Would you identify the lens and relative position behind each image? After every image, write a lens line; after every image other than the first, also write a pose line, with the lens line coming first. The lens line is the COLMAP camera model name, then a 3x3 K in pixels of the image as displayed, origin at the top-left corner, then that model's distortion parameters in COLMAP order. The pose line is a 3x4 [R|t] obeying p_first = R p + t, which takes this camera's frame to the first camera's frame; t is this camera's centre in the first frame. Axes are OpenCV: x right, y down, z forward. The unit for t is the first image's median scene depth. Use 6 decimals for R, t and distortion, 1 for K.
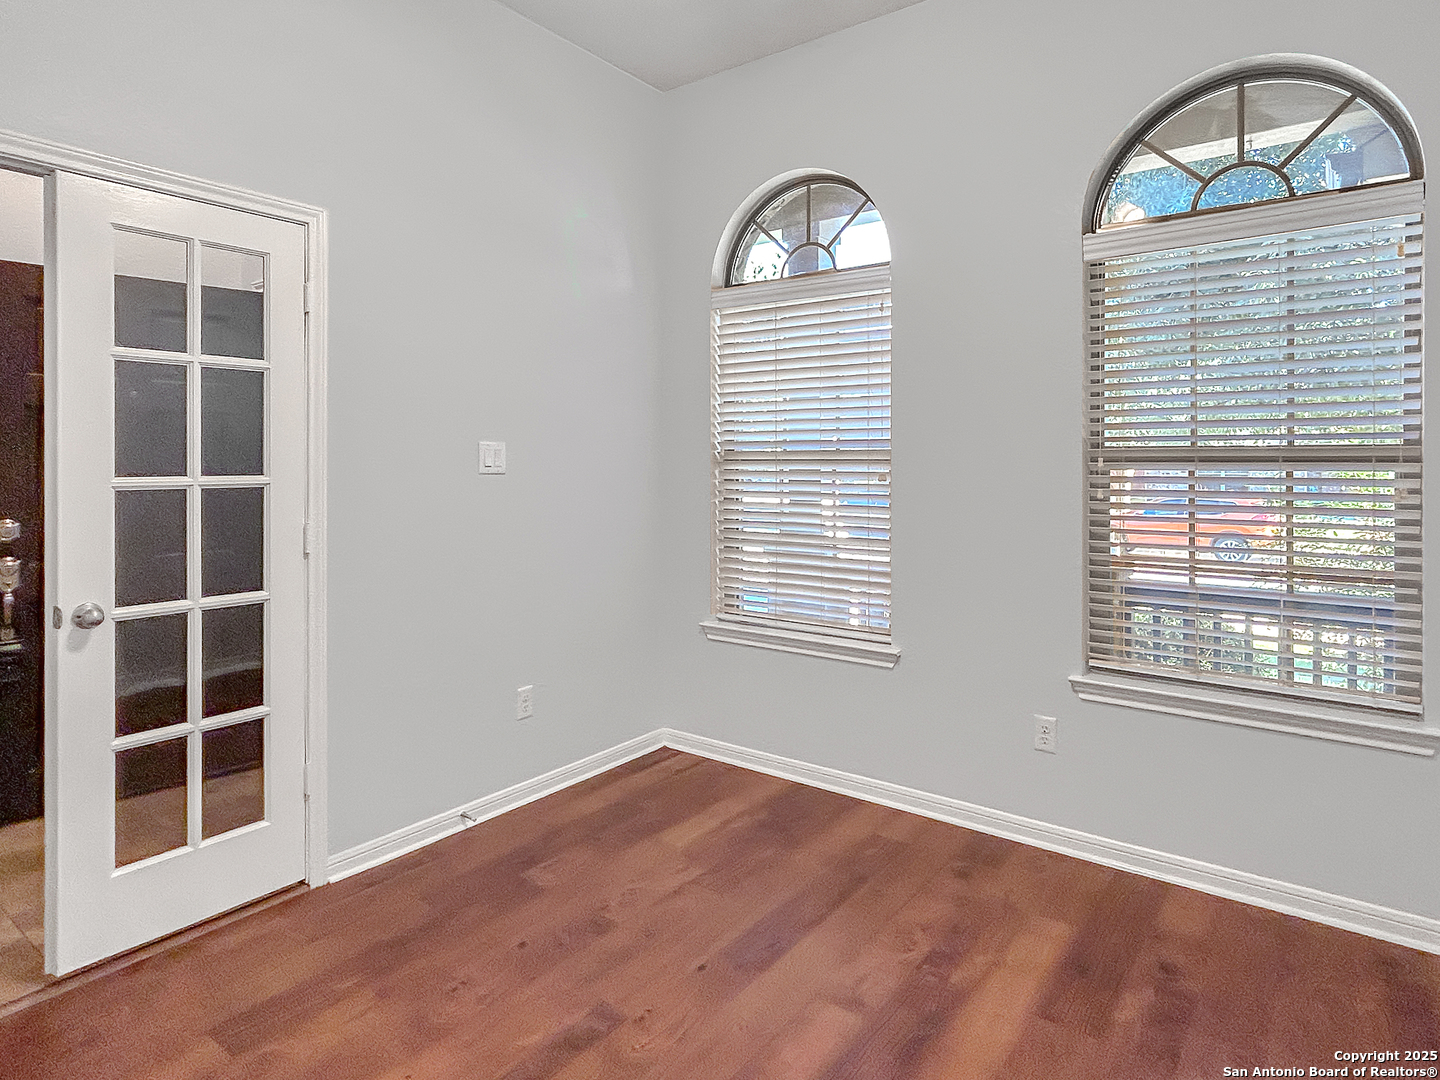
lens RADIAL K [[815.8, 0, 720.1], [0, 815.8, 473.1], [0, 0, 1]] dist [-0.029306, -0.000571]
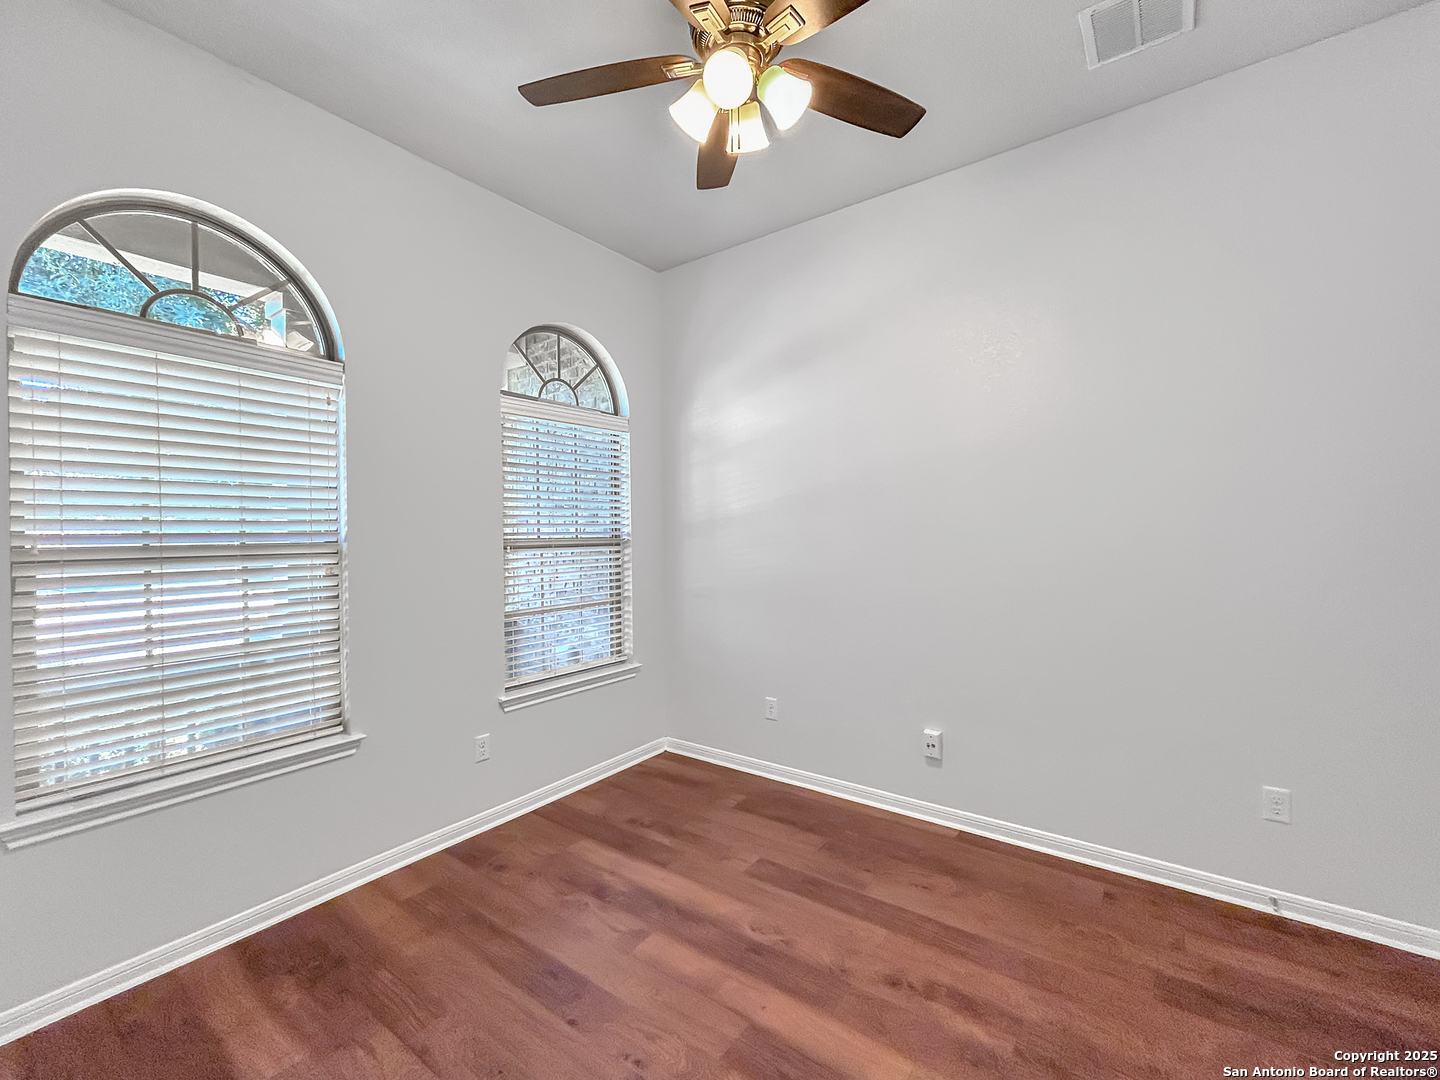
lens RADIAL K [[607.0, 0, 720.0], [0, 607.0, 540.0], [0, 0, 1]] dist [0.000623, 0.000281]
pose [[-0.011033, -0.011574, 0.999872, -0.675587], [0.025537, 0.999604, 0.011853, -0.035281], [-0.999613, 0.025665, -0.010733, 0.637312]]
